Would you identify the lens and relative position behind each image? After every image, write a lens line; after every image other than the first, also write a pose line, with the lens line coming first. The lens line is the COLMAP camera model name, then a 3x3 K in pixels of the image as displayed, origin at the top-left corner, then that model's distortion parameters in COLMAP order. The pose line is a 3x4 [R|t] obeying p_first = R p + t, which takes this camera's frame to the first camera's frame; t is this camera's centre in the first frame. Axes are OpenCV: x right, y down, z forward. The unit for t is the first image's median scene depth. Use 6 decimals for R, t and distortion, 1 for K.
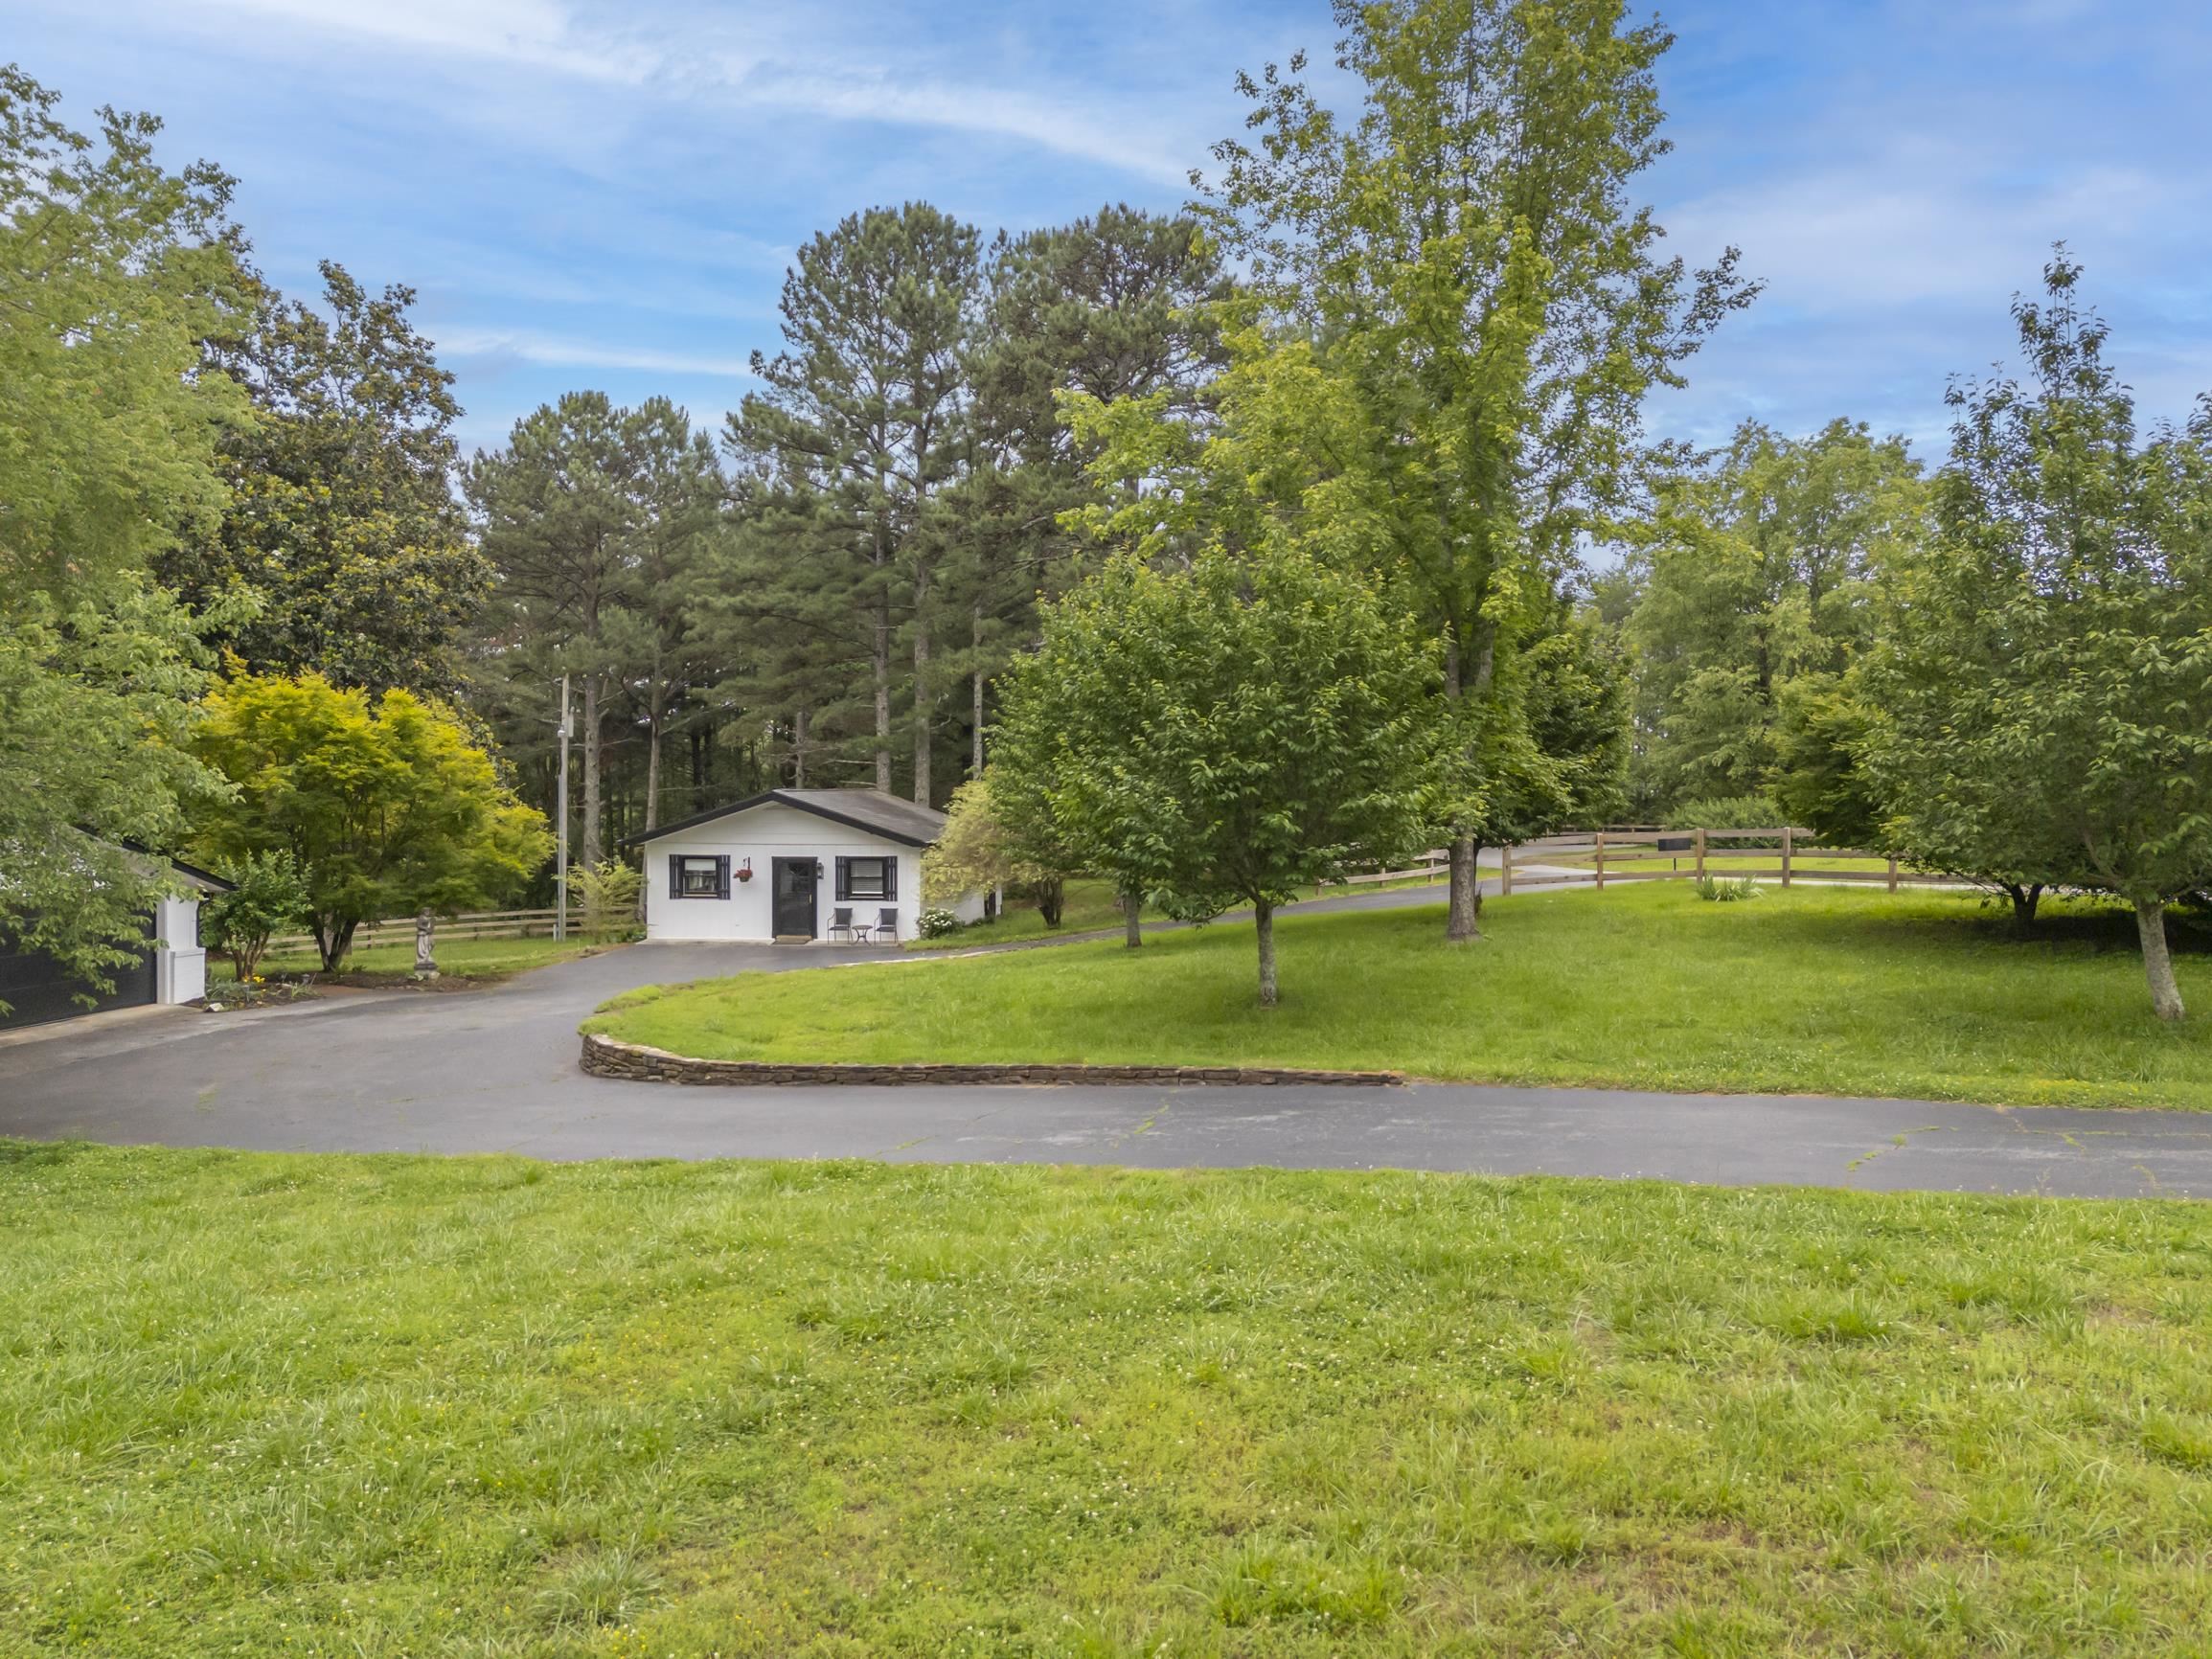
lens RADIAL K [[1619.8, 0, 1107.4], [0, 1619.8, 834.5], [0, 0, 1]] dist [0.104468, -0.079363]
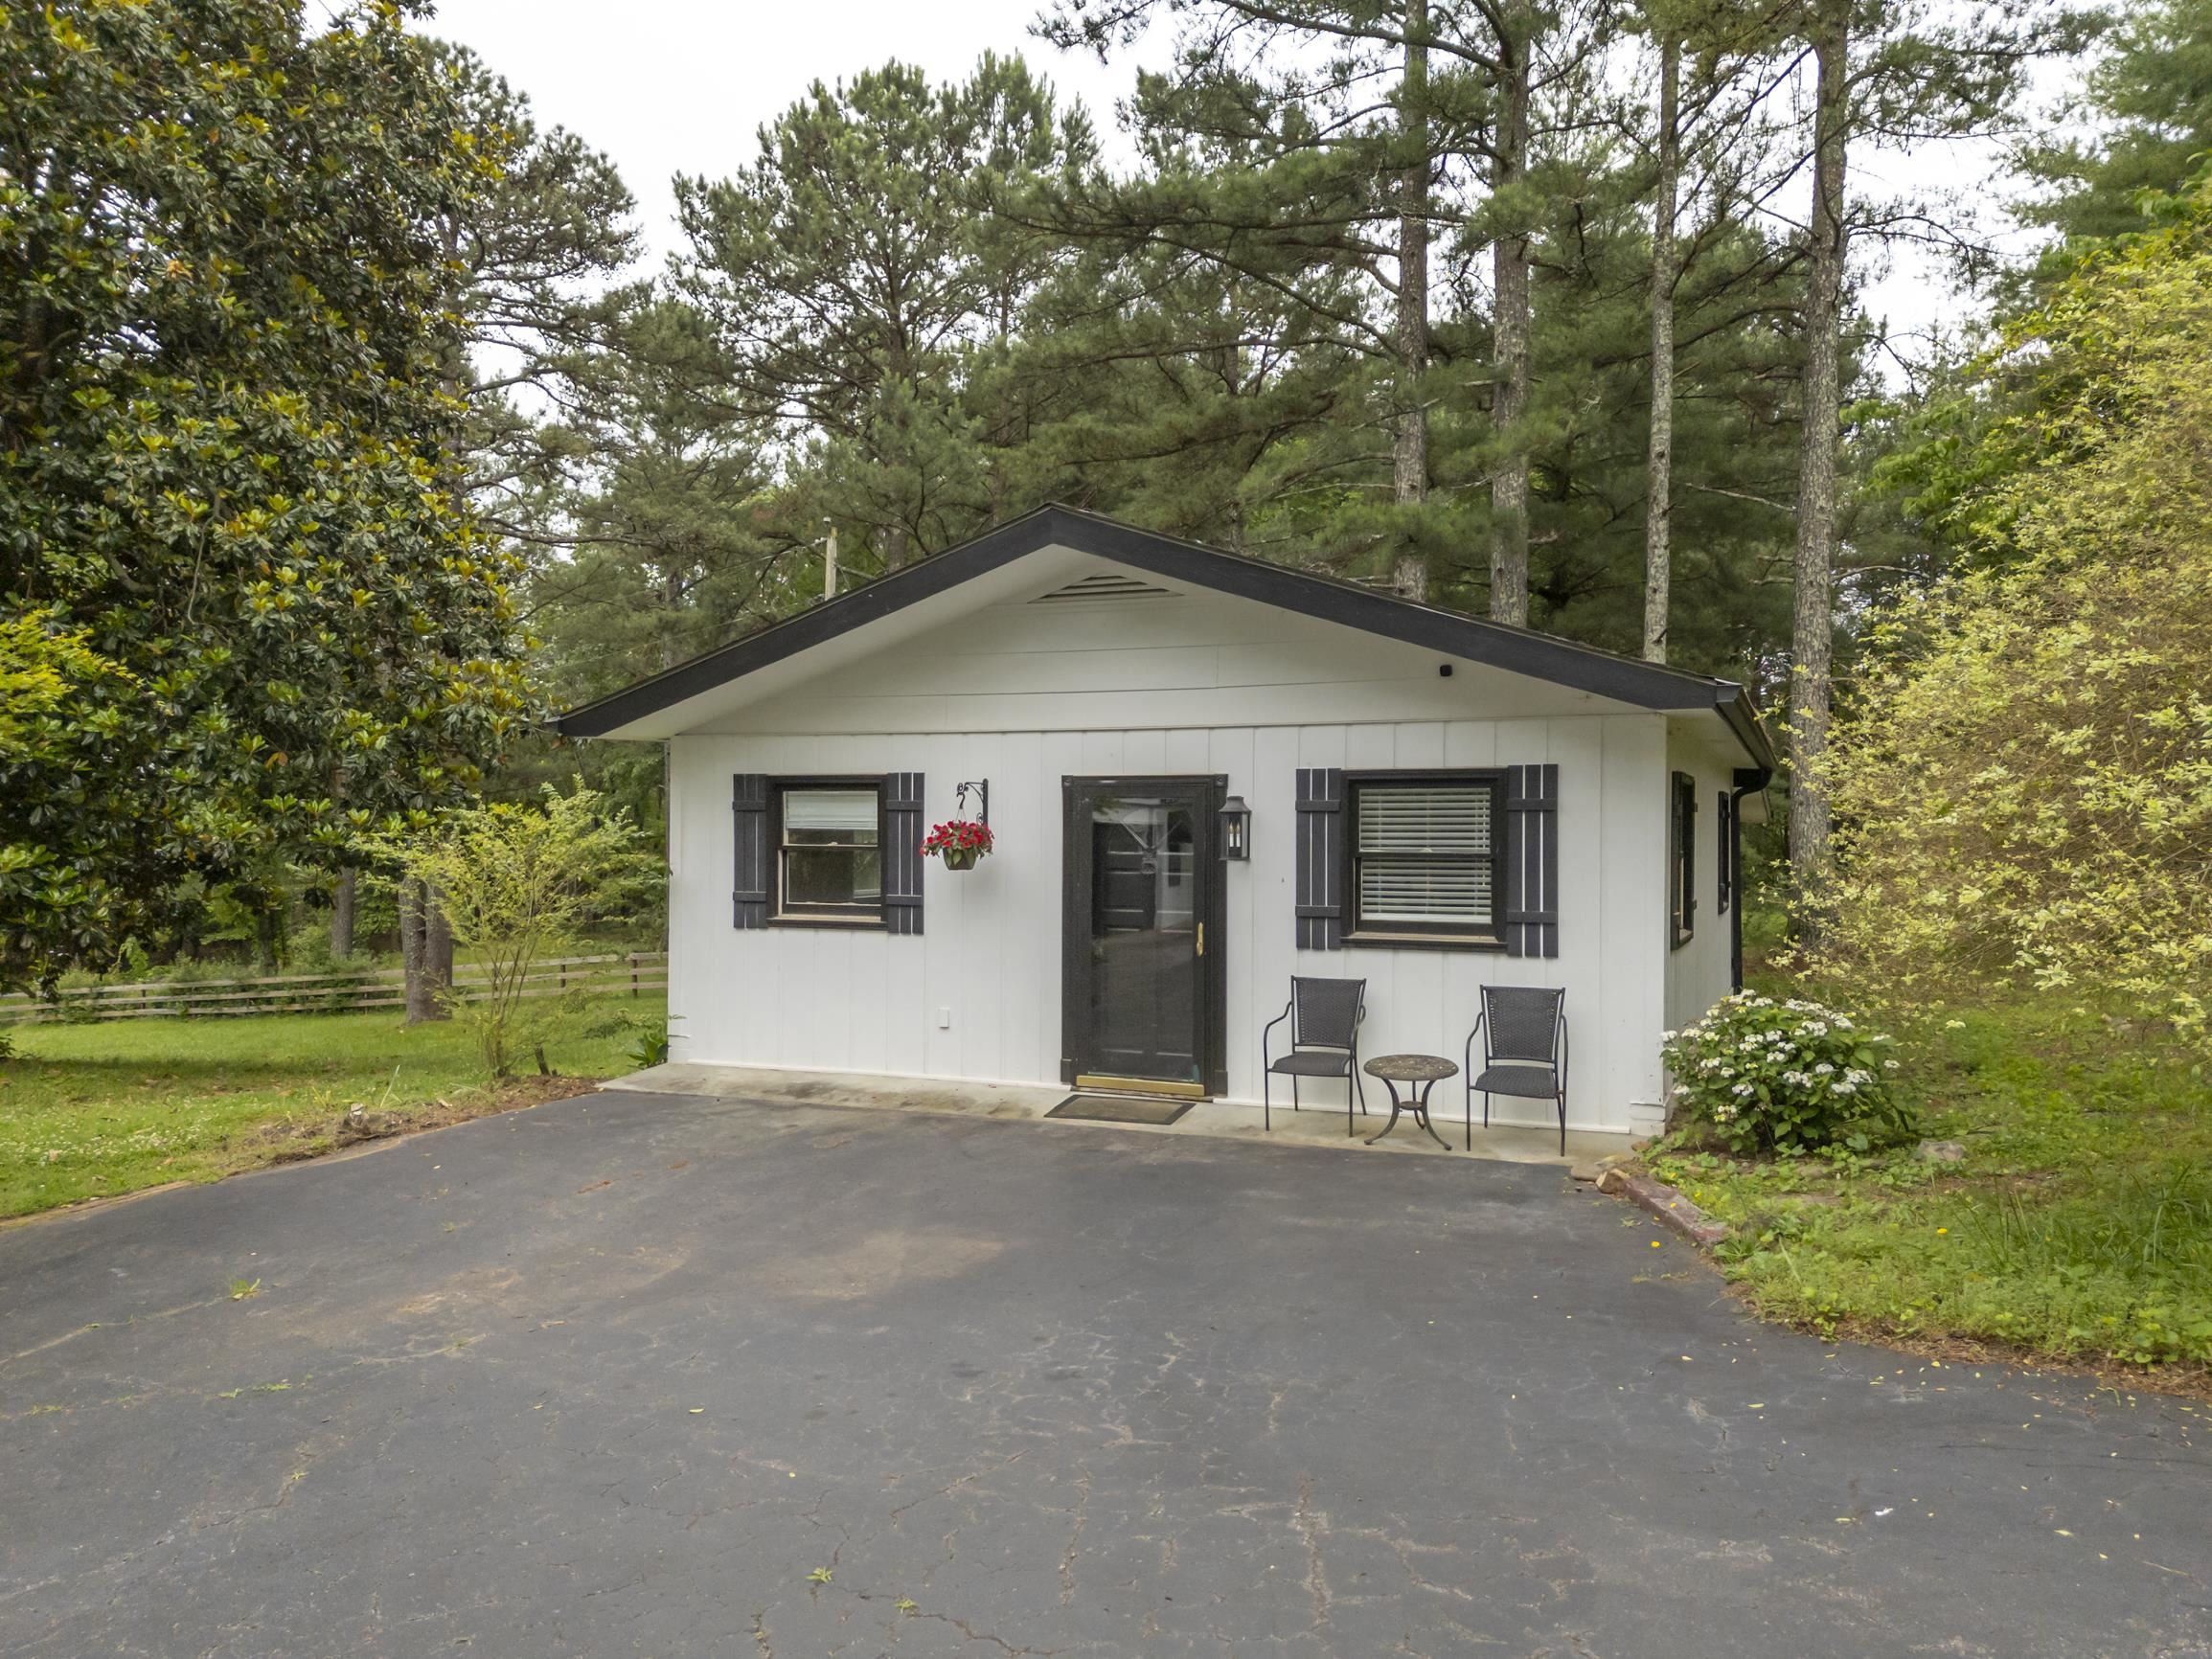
lens RADIAL K [[1617.2, 0, 1110.7], [0, 1617.2, 856.3], [0, 0, 1]] dist [0.081988, -0.081386]
pose [[0.961361, 0.008951, -0.275147, -0.125574], [-0.011587, 0.999901, -0.007958, 0.028897], [0.275048, 0.010838, 0.961369, 0.747742]]
